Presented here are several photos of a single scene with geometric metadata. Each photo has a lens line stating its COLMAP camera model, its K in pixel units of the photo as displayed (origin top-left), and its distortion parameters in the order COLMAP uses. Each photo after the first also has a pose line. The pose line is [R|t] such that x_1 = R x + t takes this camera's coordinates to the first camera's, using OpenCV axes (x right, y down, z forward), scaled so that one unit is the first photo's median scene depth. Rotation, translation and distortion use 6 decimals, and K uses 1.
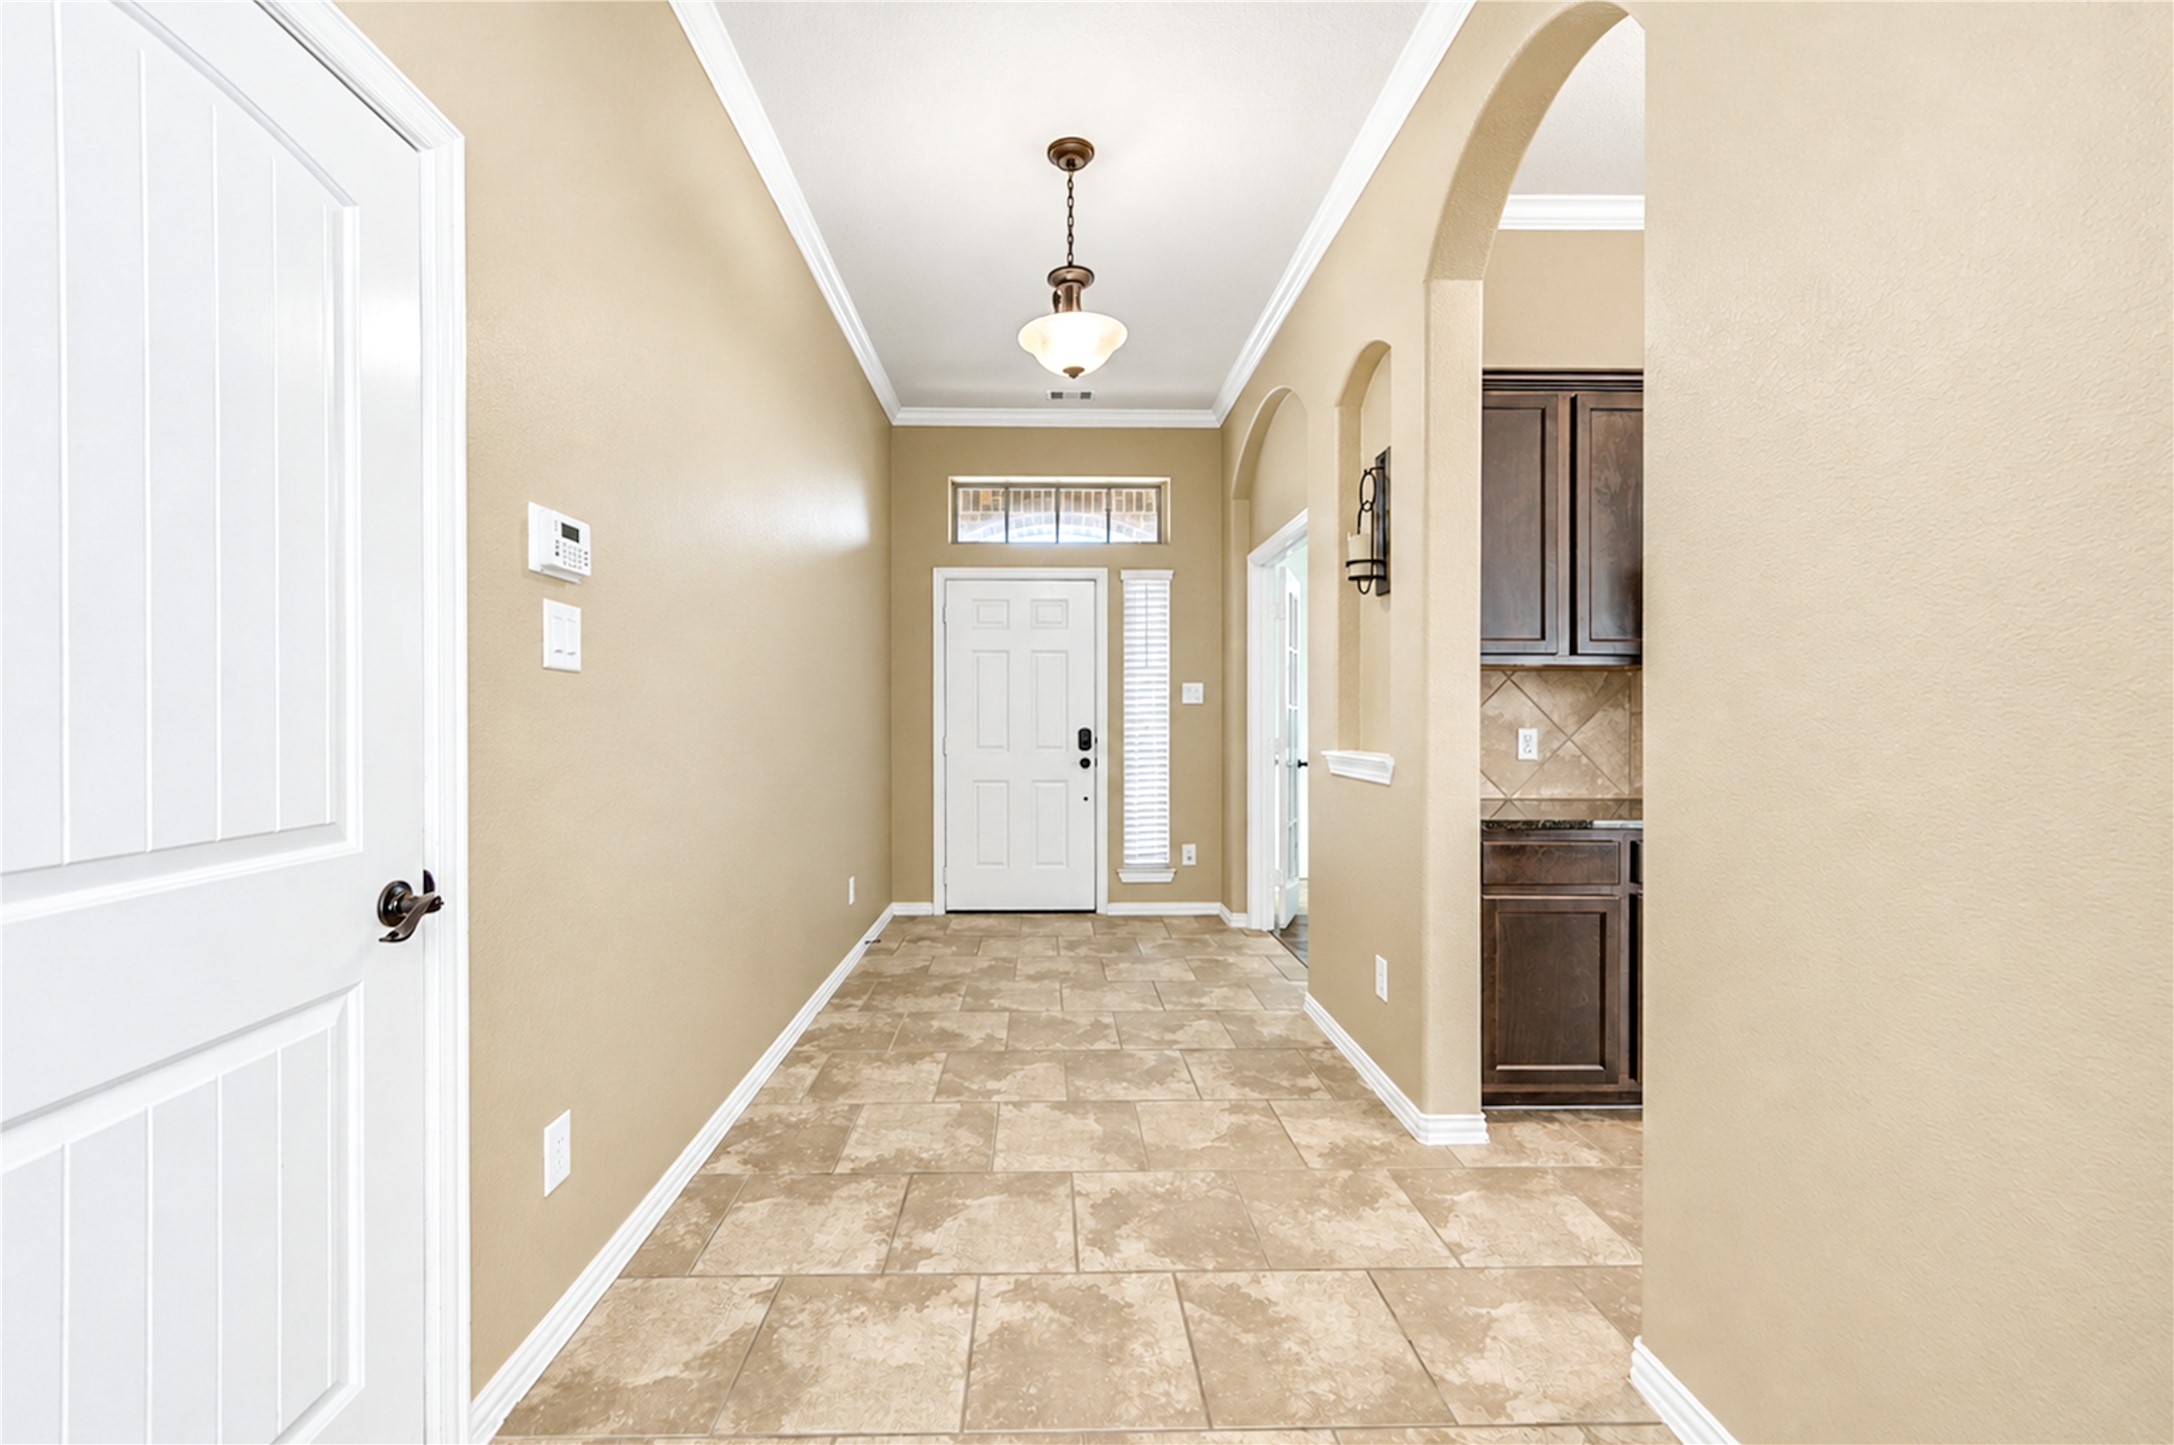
lens RADIAL K [[854.8, 0, 1056.3], [0, 854.8, 723.0], [0, 0, 1]] dist [0.002490, -0.000431]
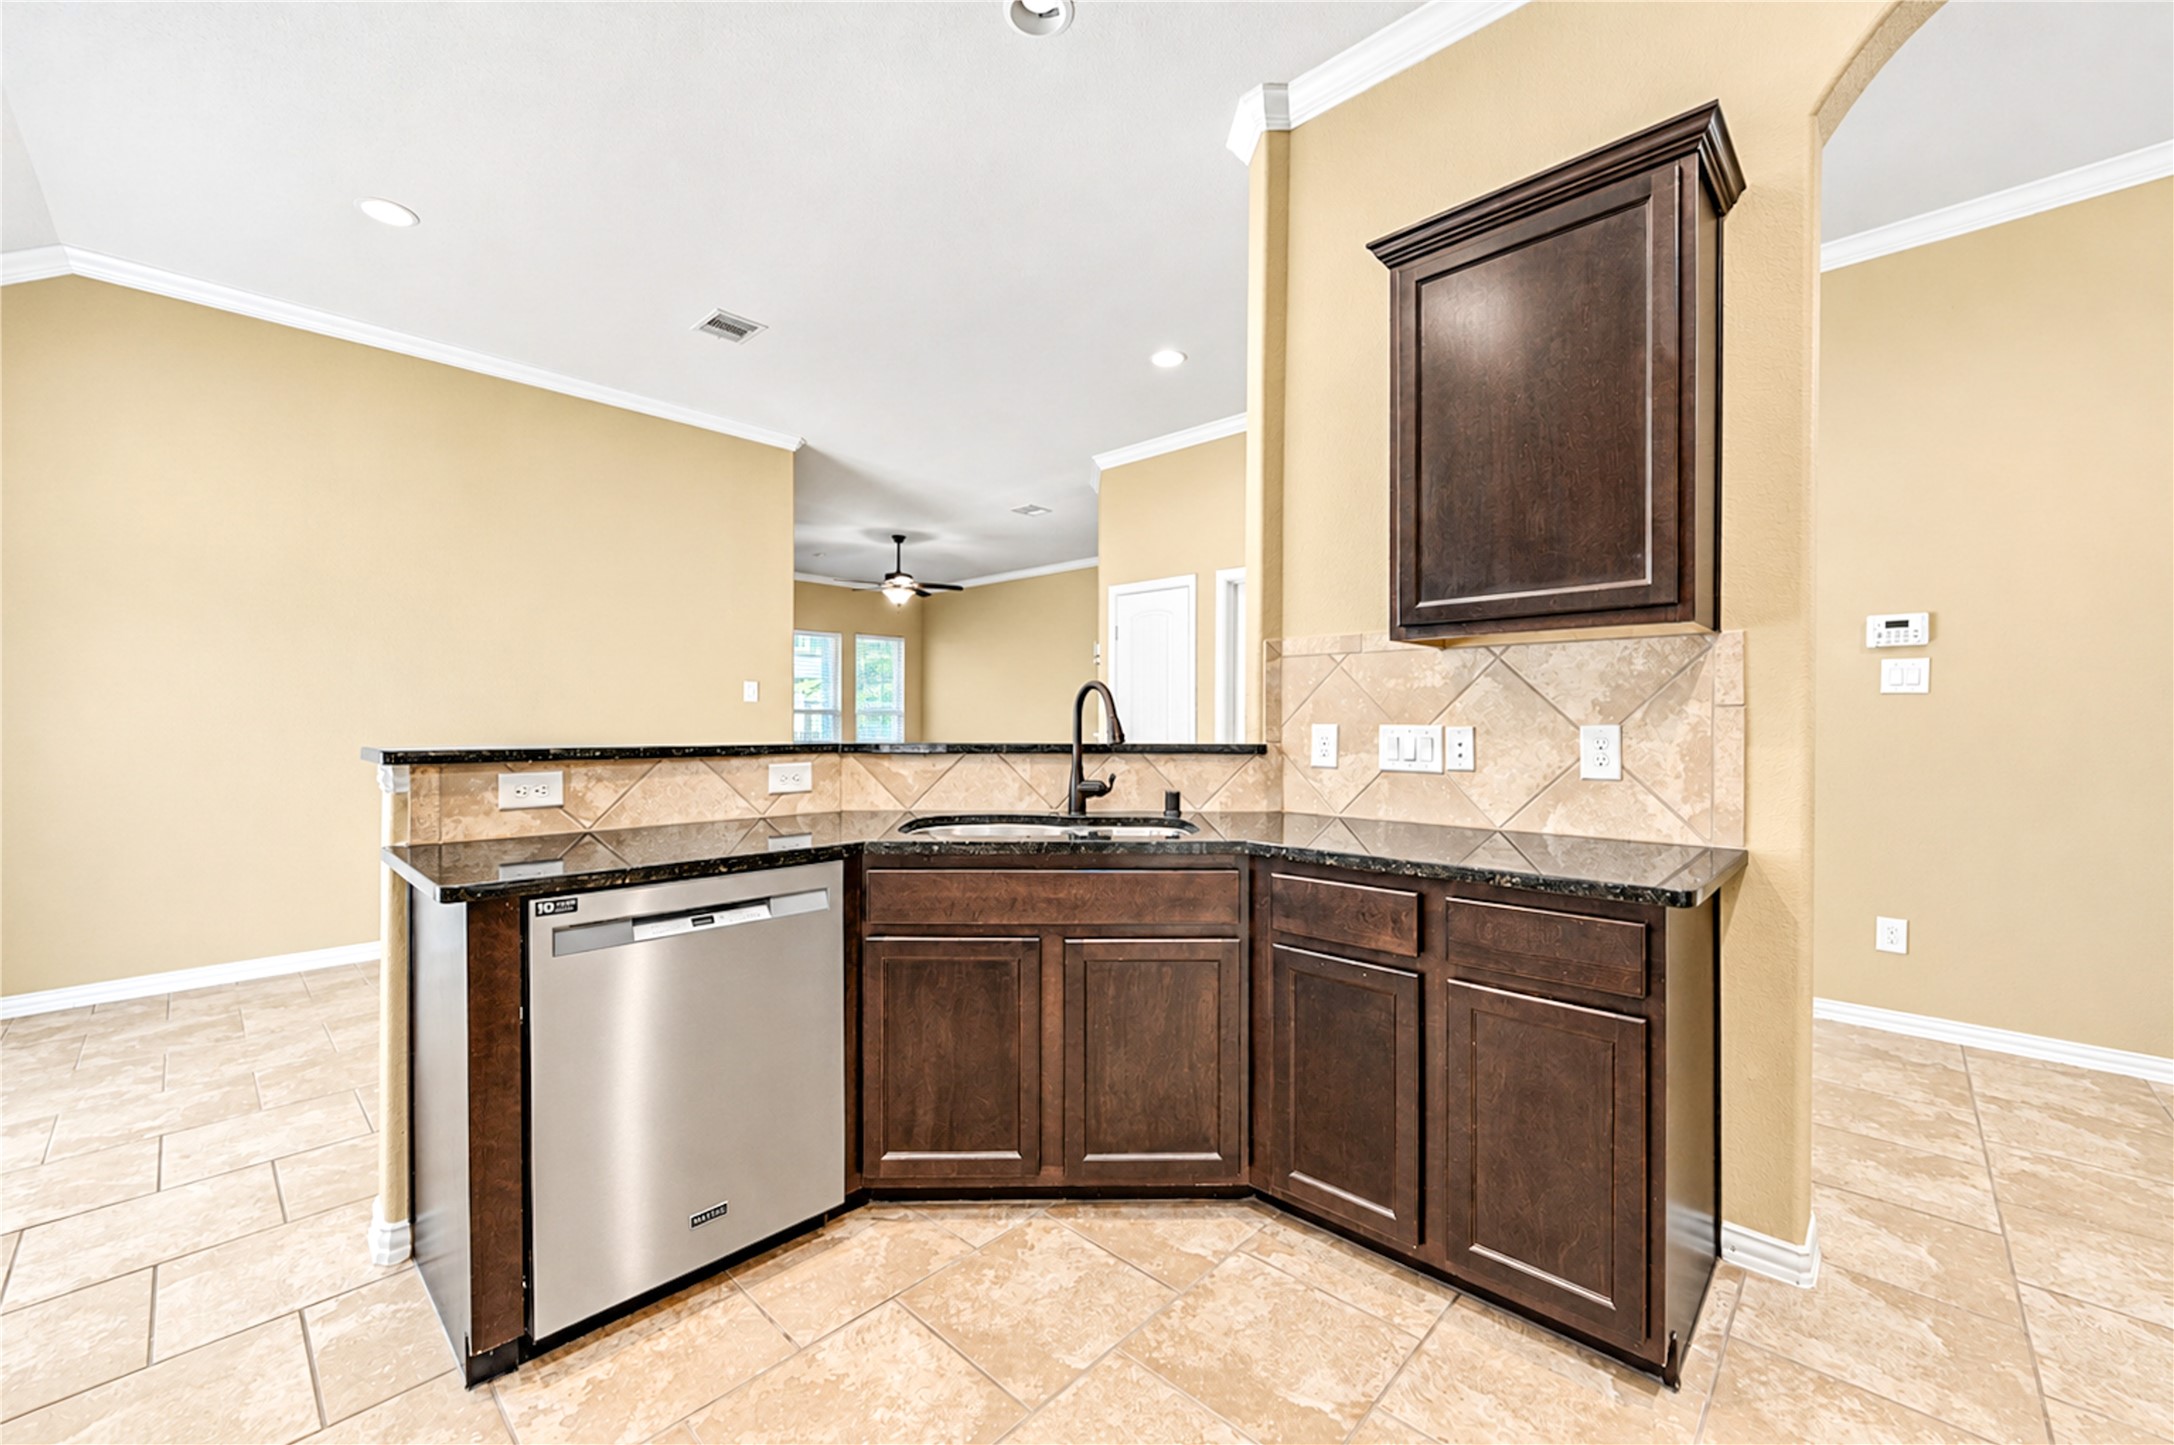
lens RADIAL K [[854.8, 0, 1078.5], [0, 854.8, 721.3], [0, 0, 1]] dist [0.002490, -0.000431]
pose [[-0.698674, 0.002458, -0.715436, 0.713570], [-0.004950, 0.999954, 0.008271, -0.001520], [0.715423, 0.009320, -0.698630, 0.339028]]
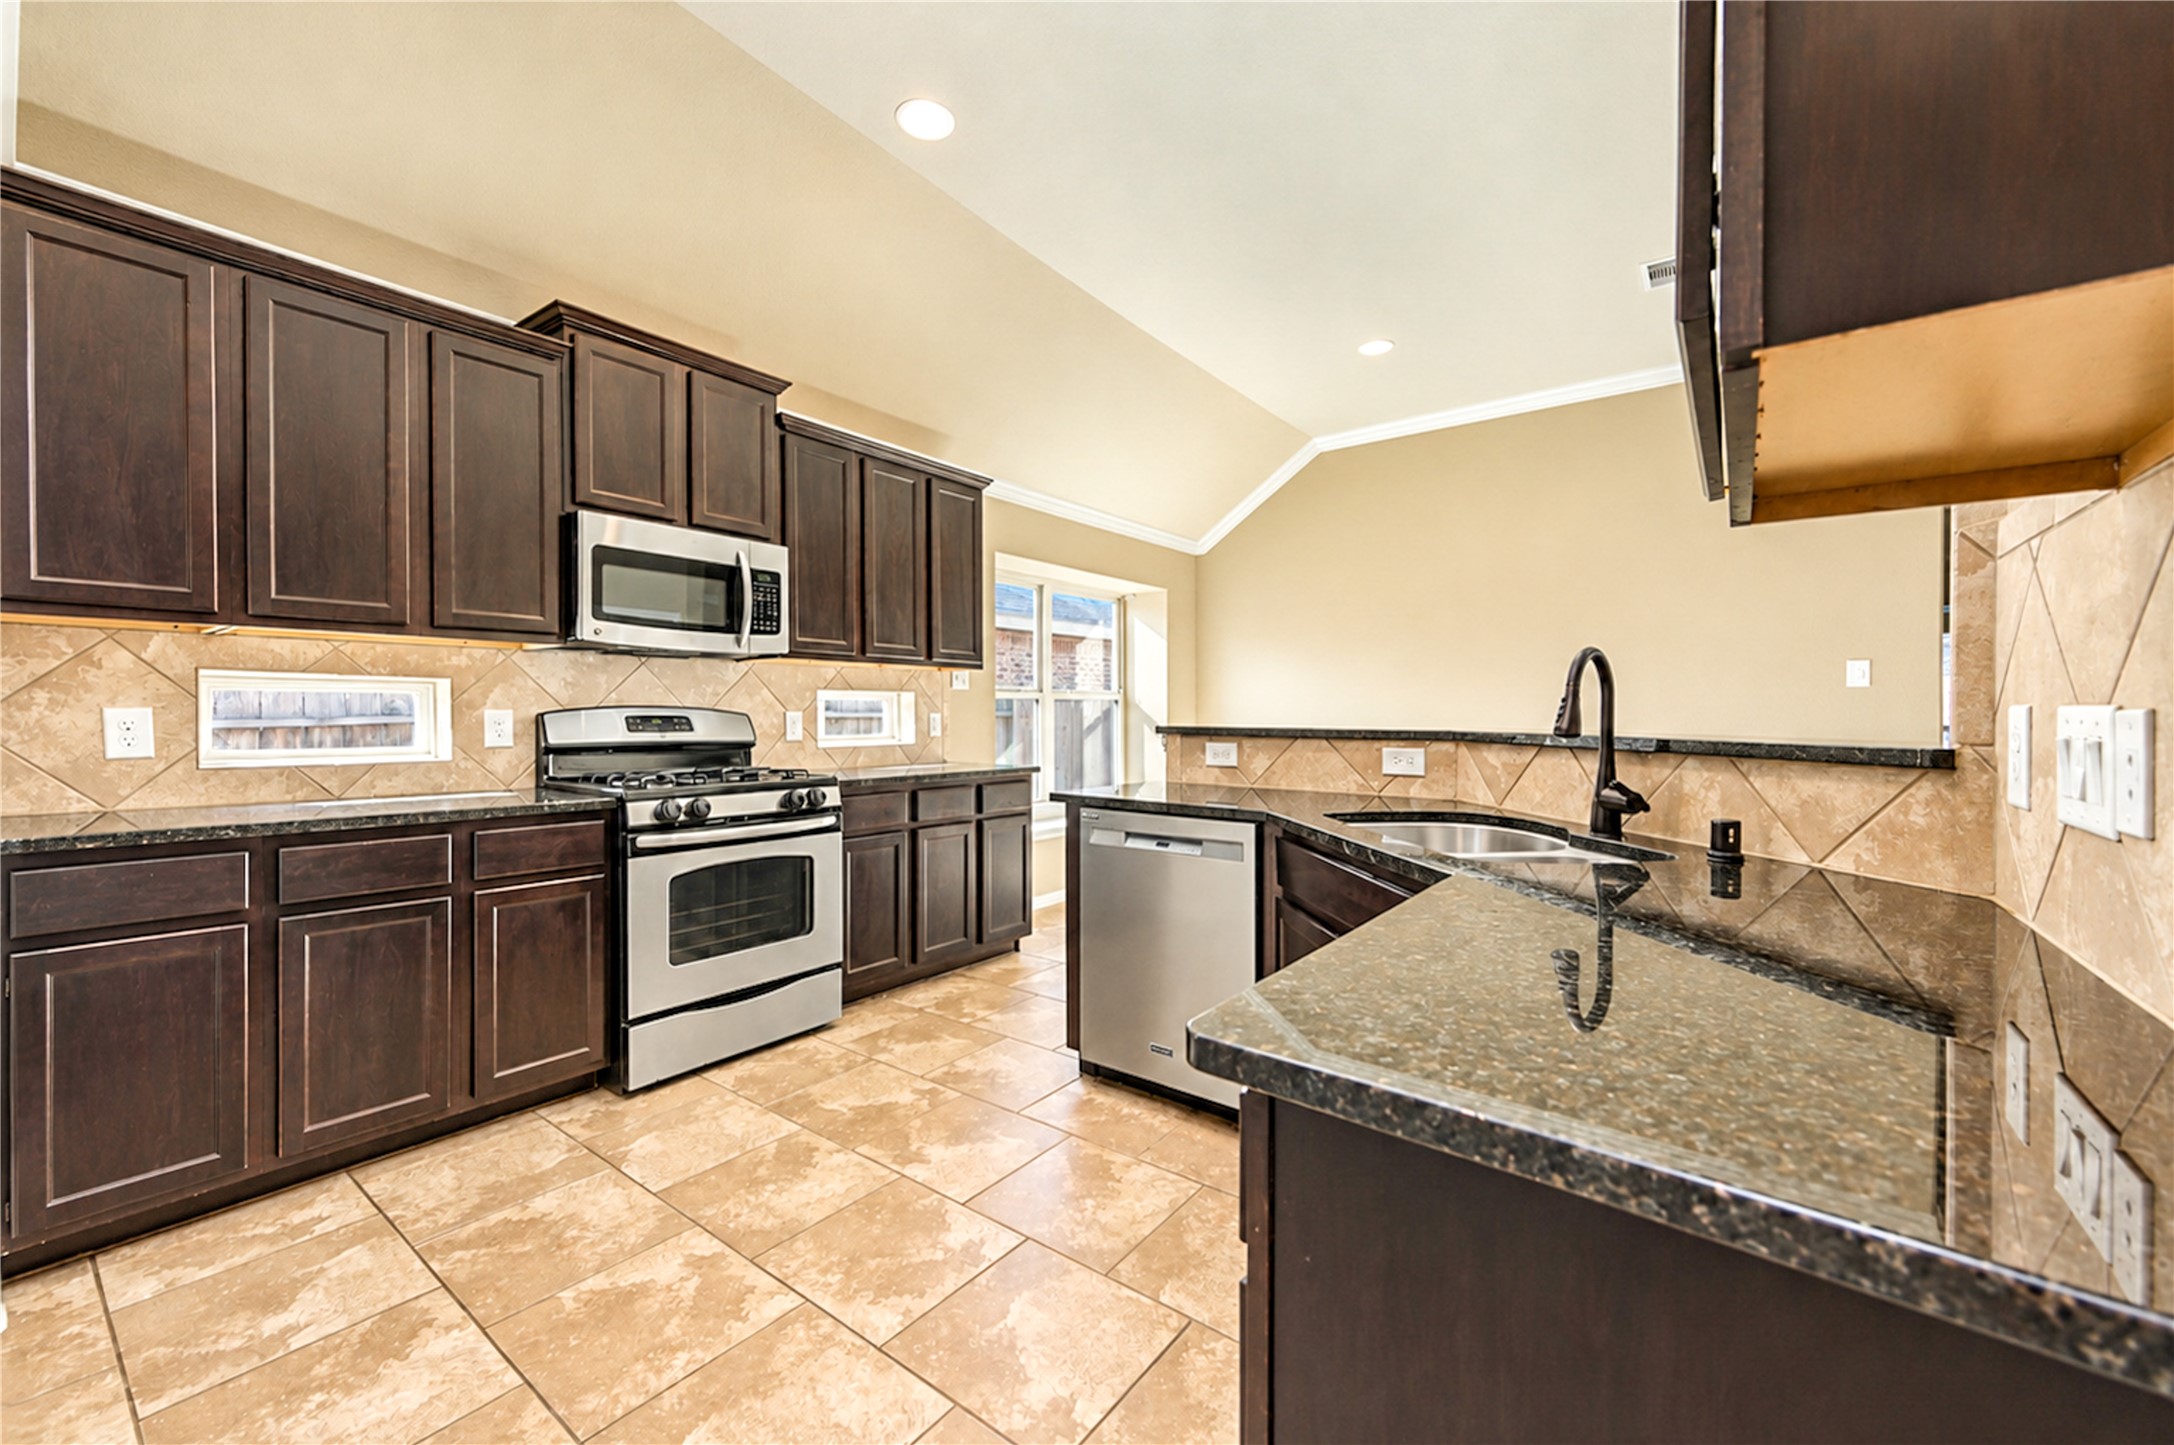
lens RADIAL K [[854.8, 0, 1086.3], [0, 854.8, 720.0], [0, 0, 1]] dist [0.002490, -0.000431]
pose [[-0.791584, -0.004549, 0.611043, 0.313376], [0.004314, 0.999906, 0.013033, 0.002949], [-0.611045, 0.012953, -0.791490, 0.408039]]
